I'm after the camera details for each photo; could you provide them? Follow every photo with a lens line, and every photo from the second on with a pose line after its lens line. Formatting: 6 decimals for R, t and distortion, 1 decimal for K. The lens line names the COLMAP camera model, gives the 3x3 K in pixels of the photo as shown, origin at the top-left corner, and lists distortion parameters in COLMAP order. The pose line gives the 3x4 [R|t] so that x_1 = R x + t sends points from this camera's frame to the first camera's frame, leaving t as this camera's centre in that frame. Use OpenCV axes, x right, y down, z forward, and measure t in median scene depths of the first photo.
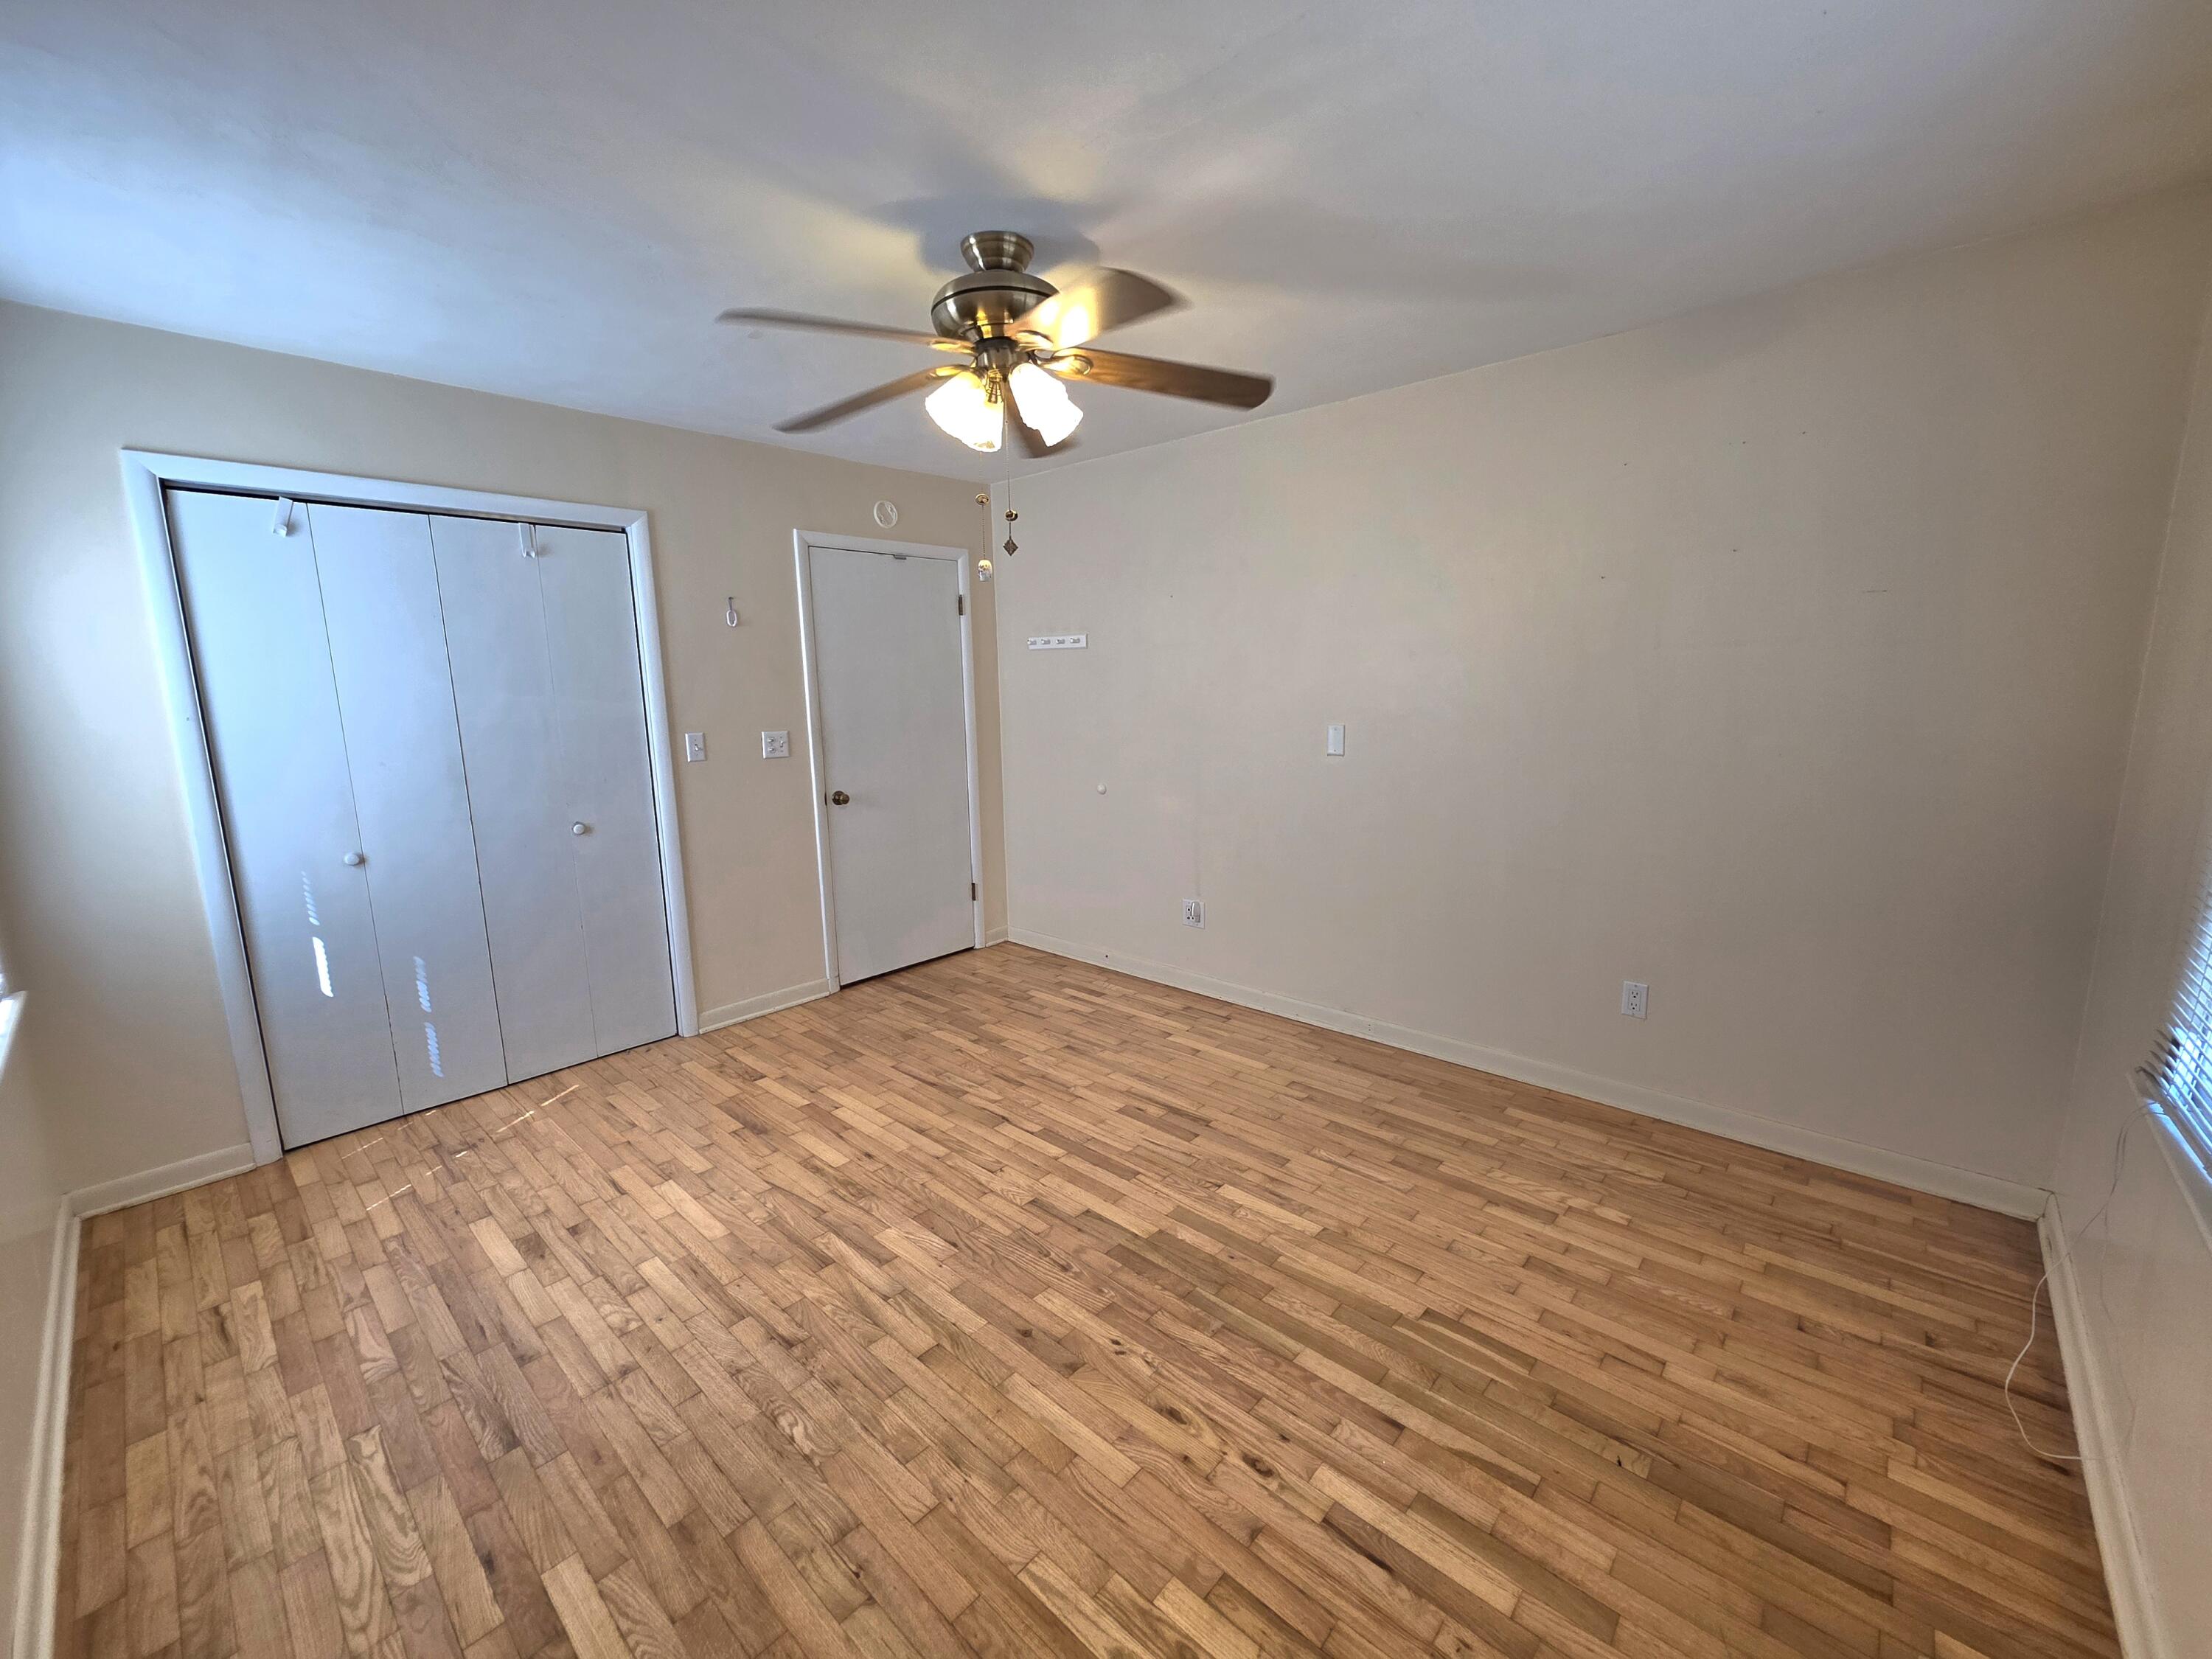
lens RADIAL K [[898.8, 0, 1108.0], [0, 898.8, 831.5], [0, 0, 1]] dist [0.001370, 0.000499]
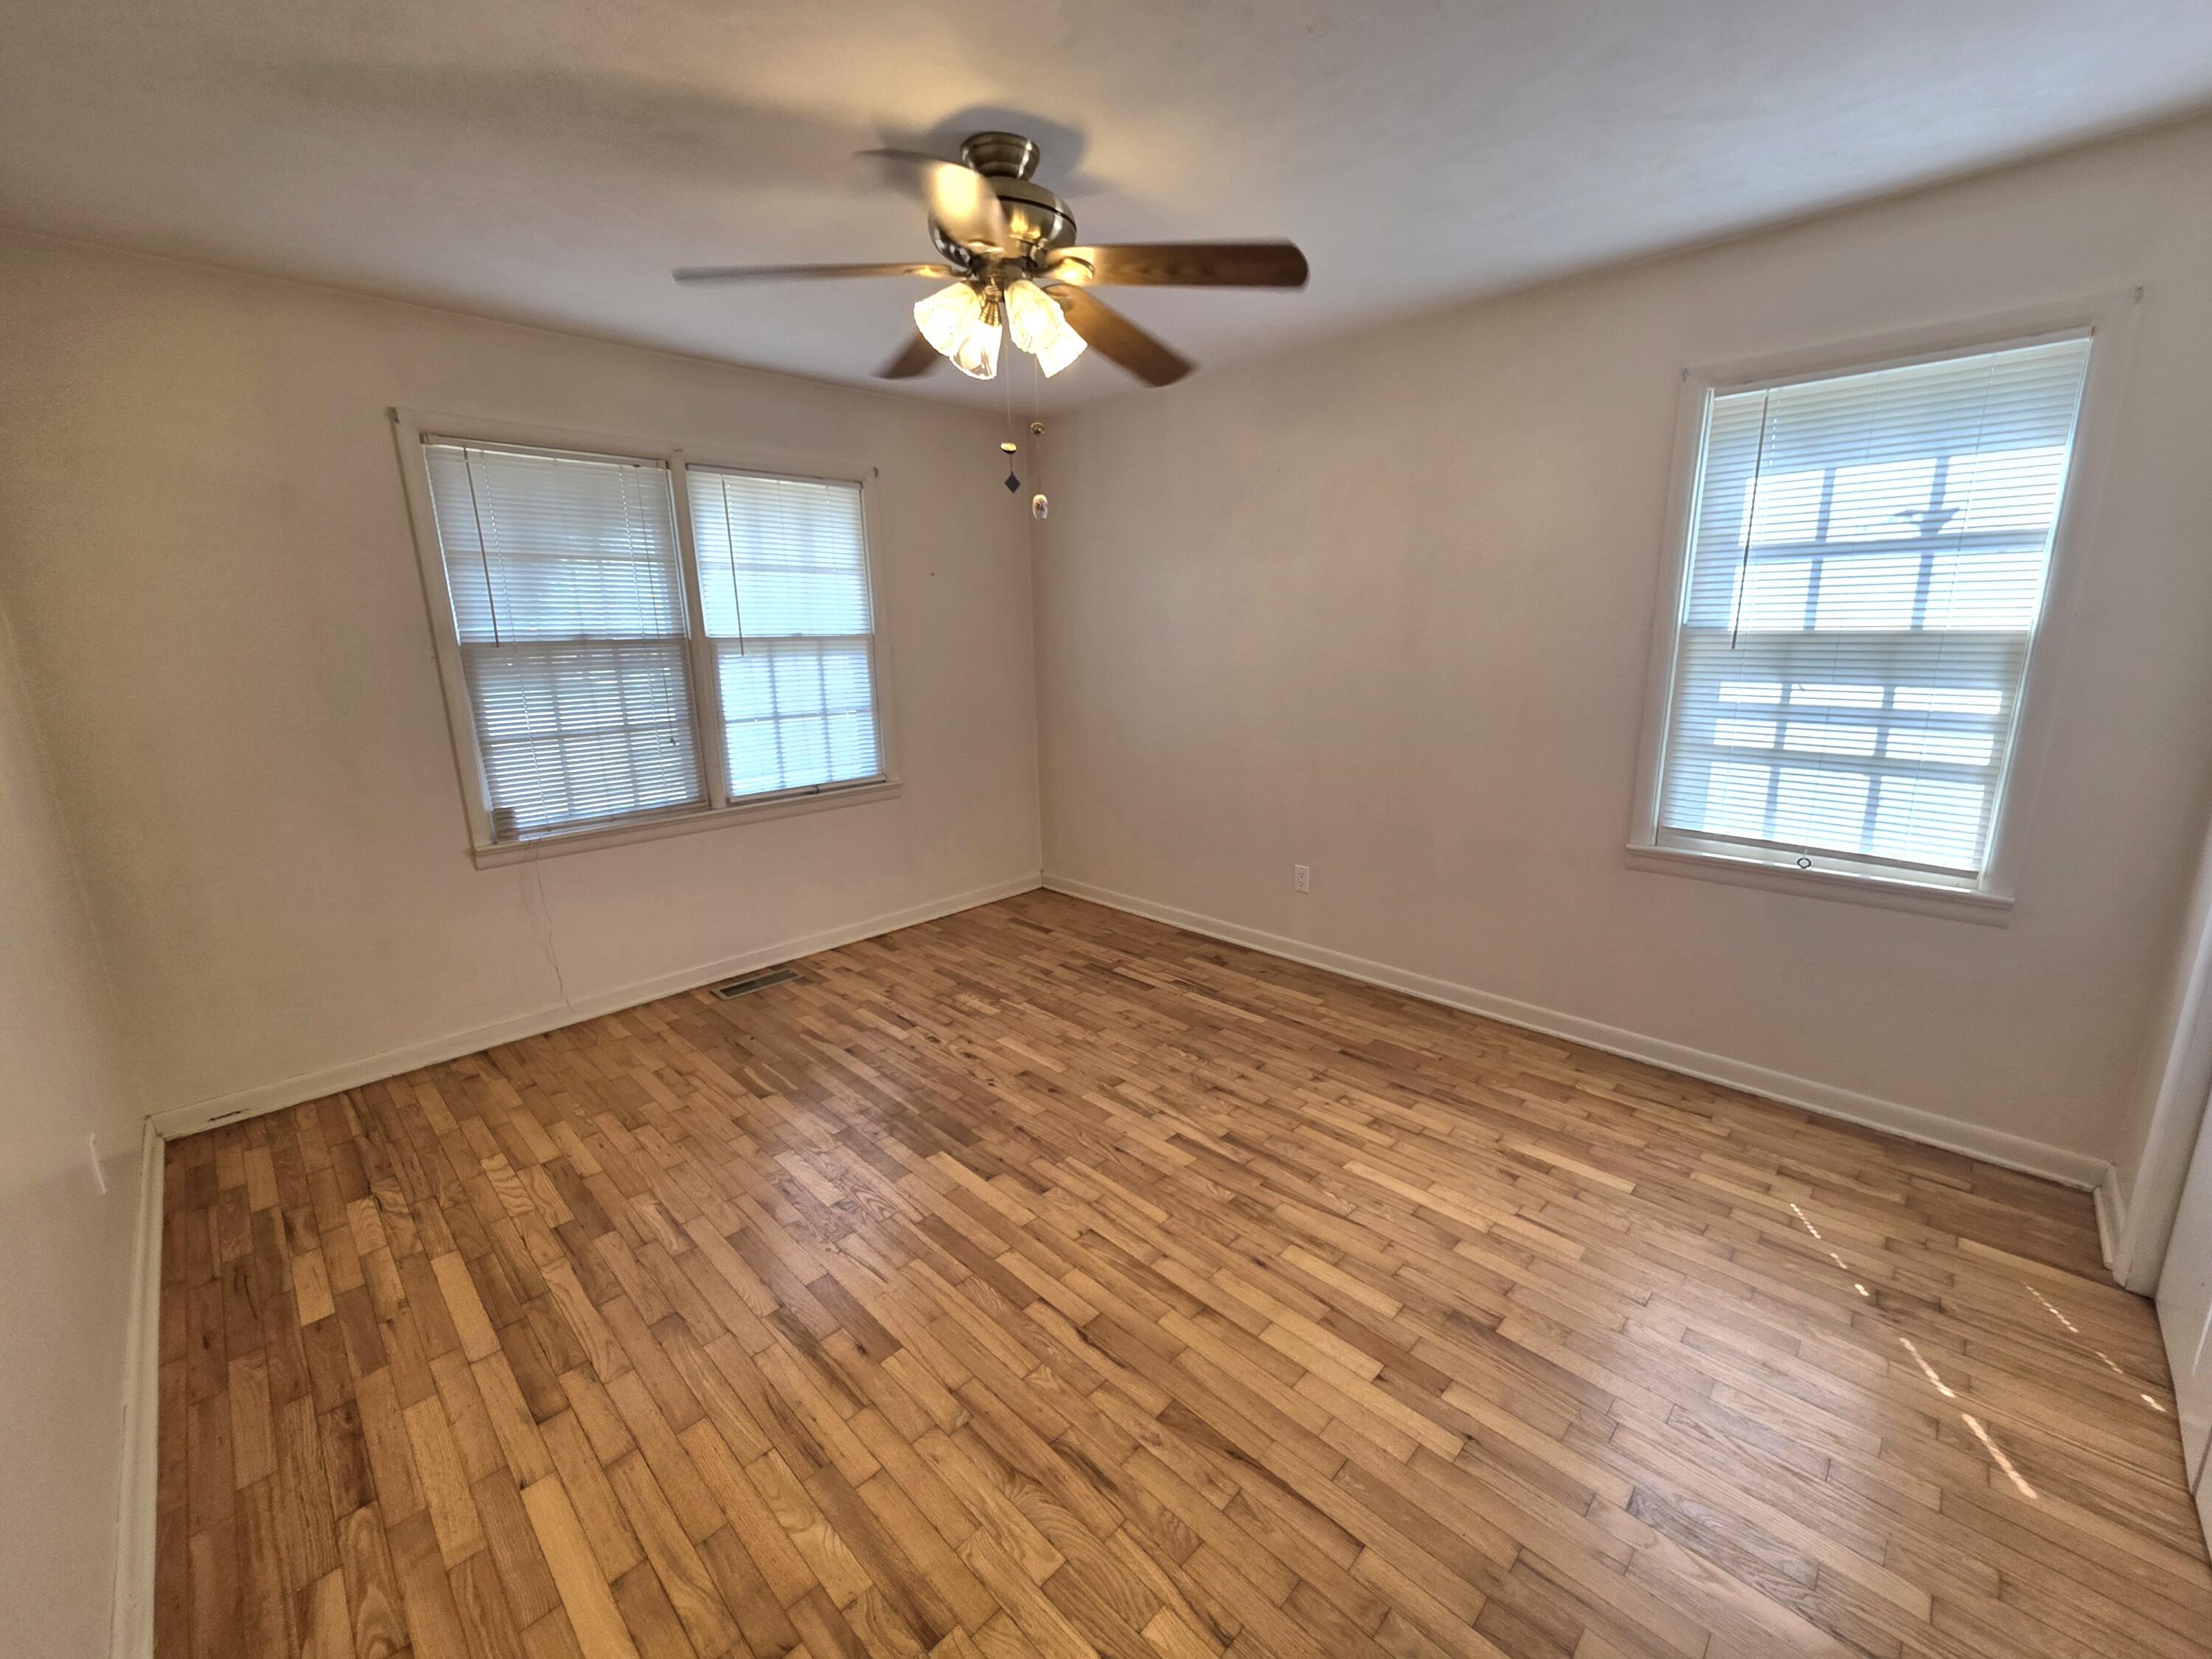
lens RADIAL K [[898.8, 0, 1107.5], [0, 898.8, 825.1], [0, 0, 1]] dist [0.001370, 0.000499]
pose [[-0.998624, 0.026914, 0.045012, -0.213229], [0.042180, 0.922208, 0.384387, -0.312666], [-0.031165, 0.385756, -0.922074, 1.808196]]
